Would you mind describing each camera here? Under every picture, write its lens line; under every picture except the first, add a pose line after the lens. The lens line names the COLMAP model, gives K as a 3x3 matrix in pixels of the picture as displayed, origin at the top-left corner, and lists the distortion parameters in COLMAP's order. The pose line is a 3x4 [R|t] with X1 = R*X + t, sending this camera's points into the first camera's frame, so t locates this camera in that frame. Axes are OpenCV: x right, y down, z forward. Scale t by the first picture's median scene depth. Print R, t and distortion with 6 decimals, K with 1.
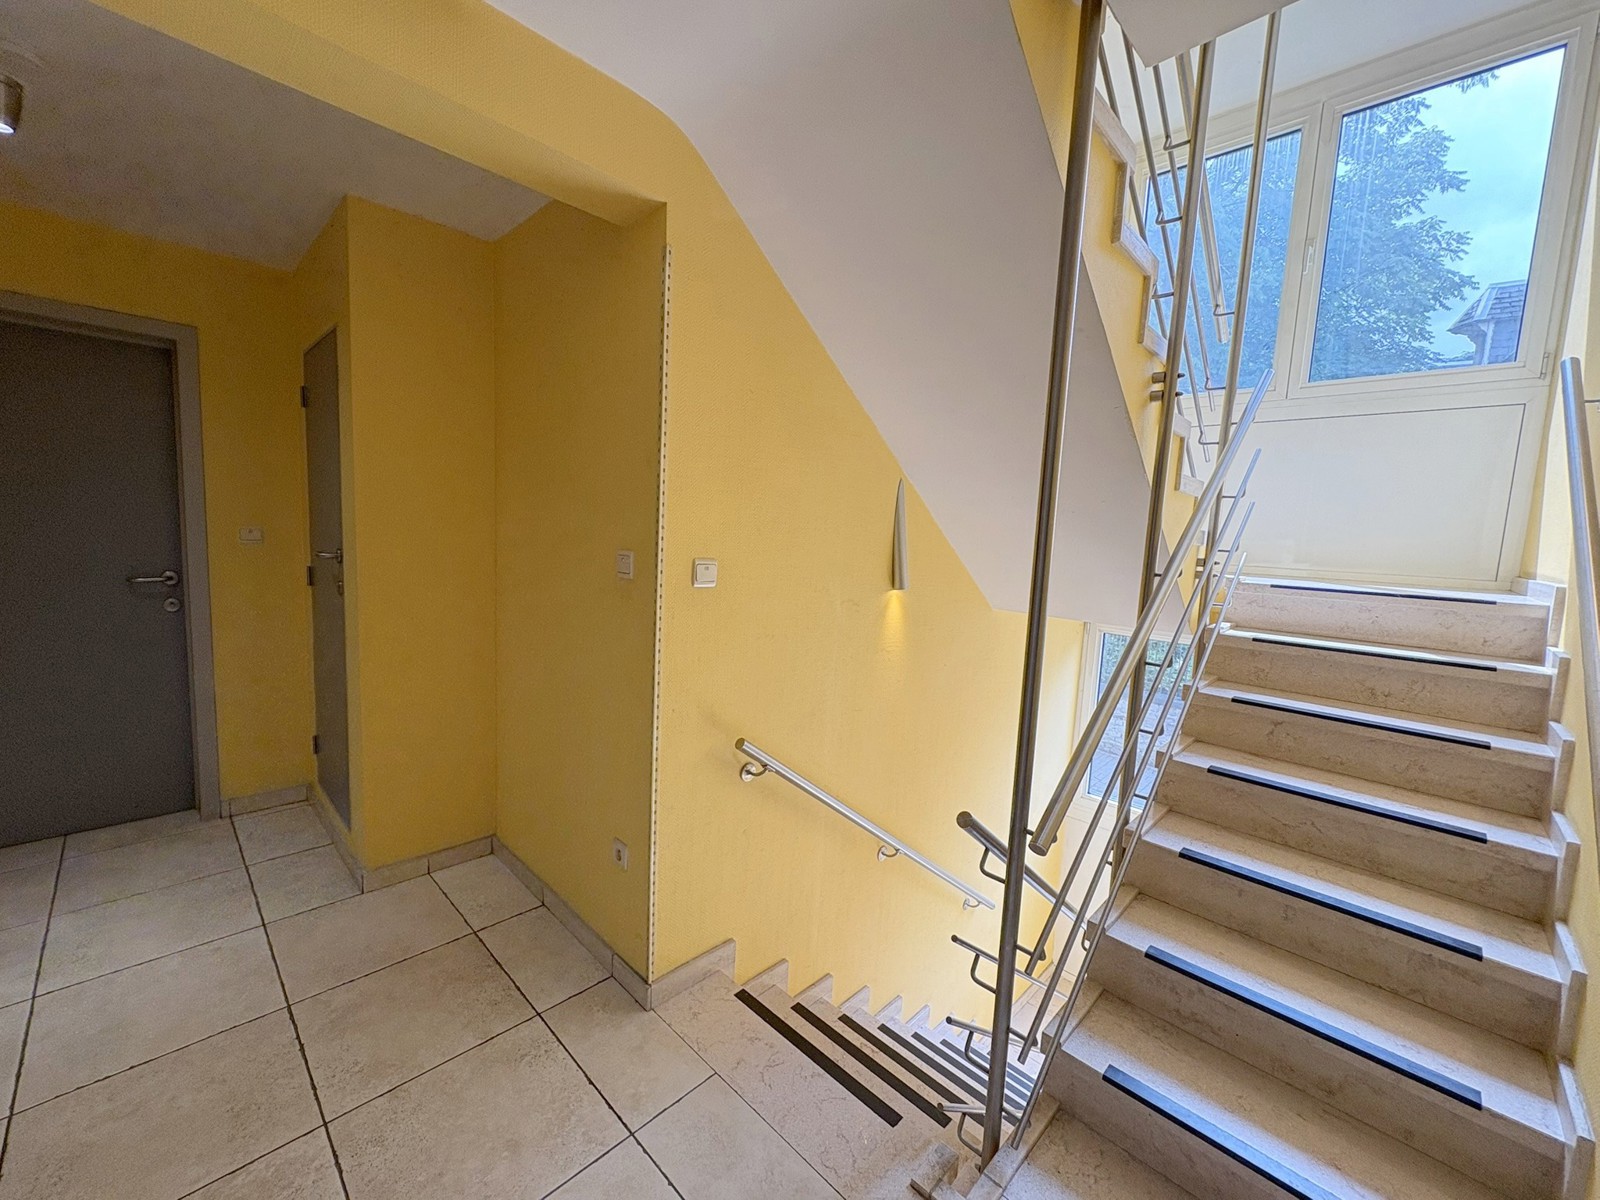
lens RADIAL K [[639.5, 0, 801.4], [0, 639.5, 599.7], [0, 0, 1]] dist [0.000046, 0.000336]
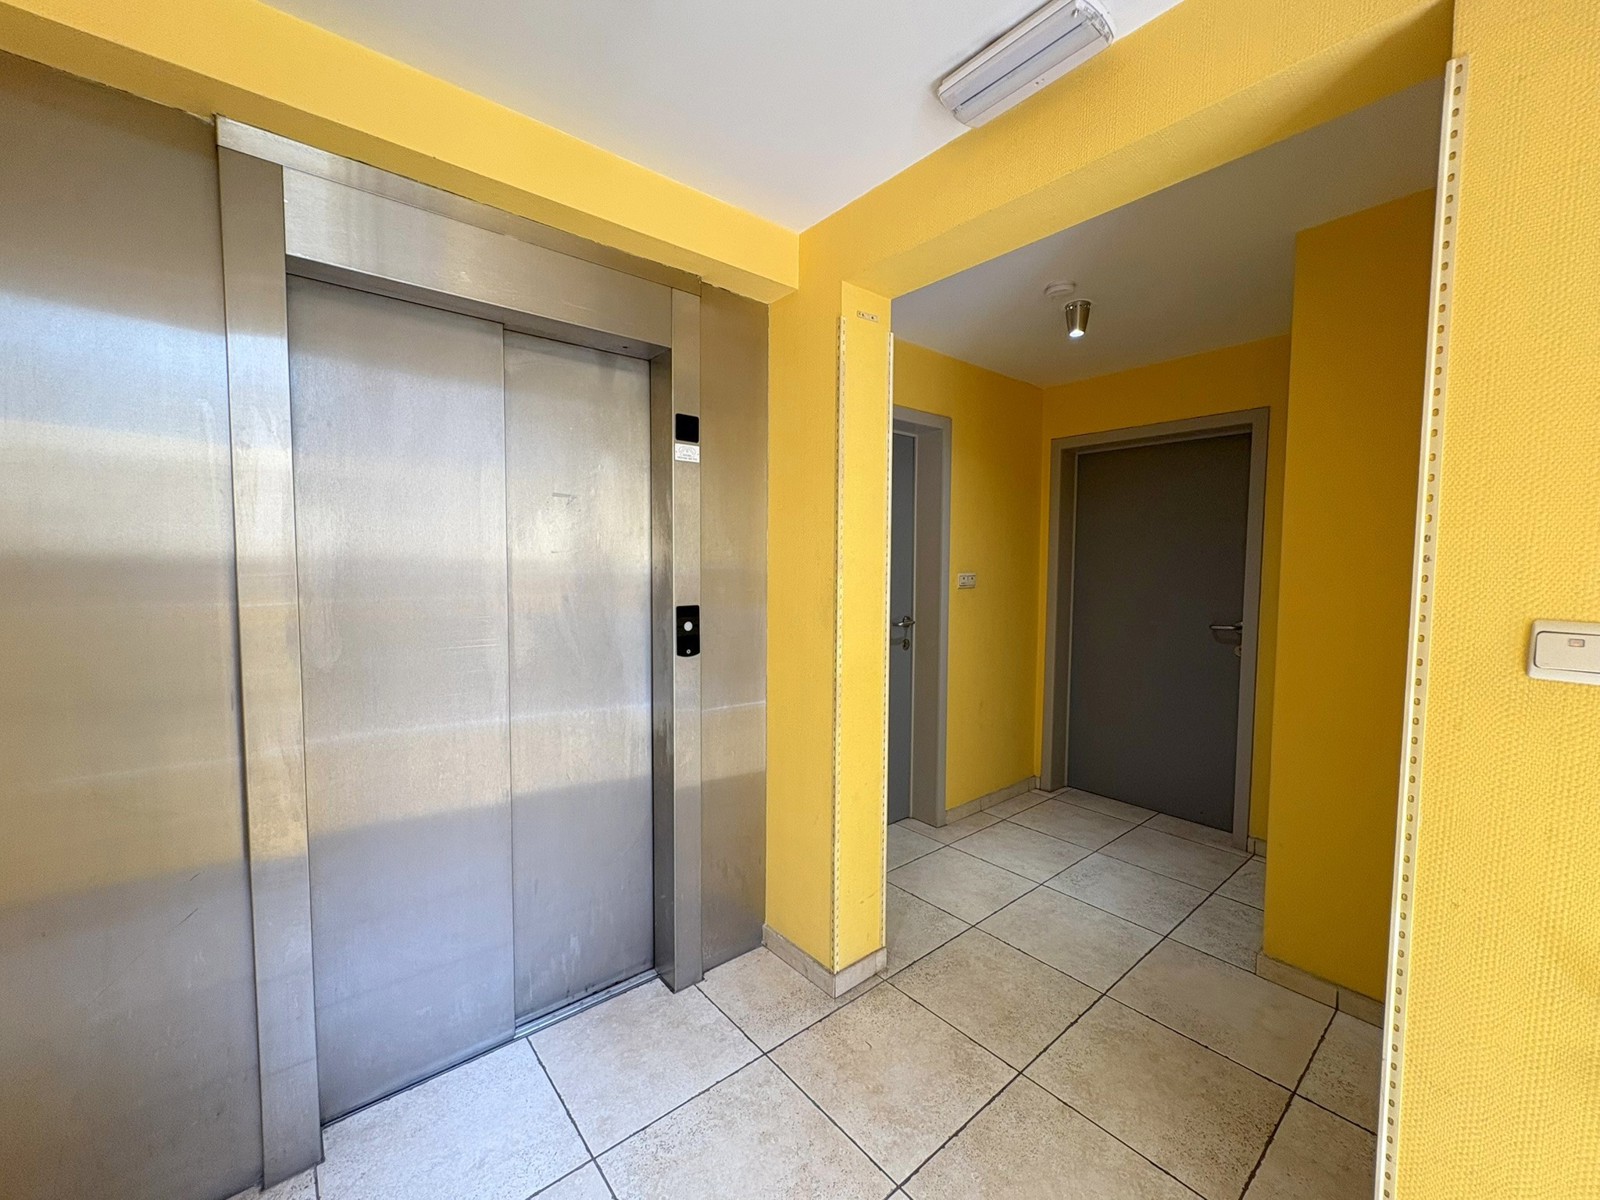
lens RADIAL K [[639.5, 0, 799.9], [0, 639.5, 596.7], [0, 0, 1]] dist [0.000046, 0.000336]
pose [[-0.097912, 0.007834, -0.995164, 0.377889], [-0.124062, 0.992073, 0.020016, -0.021764], [0.987432, 0.125422, -0.096164, 0.486853]]
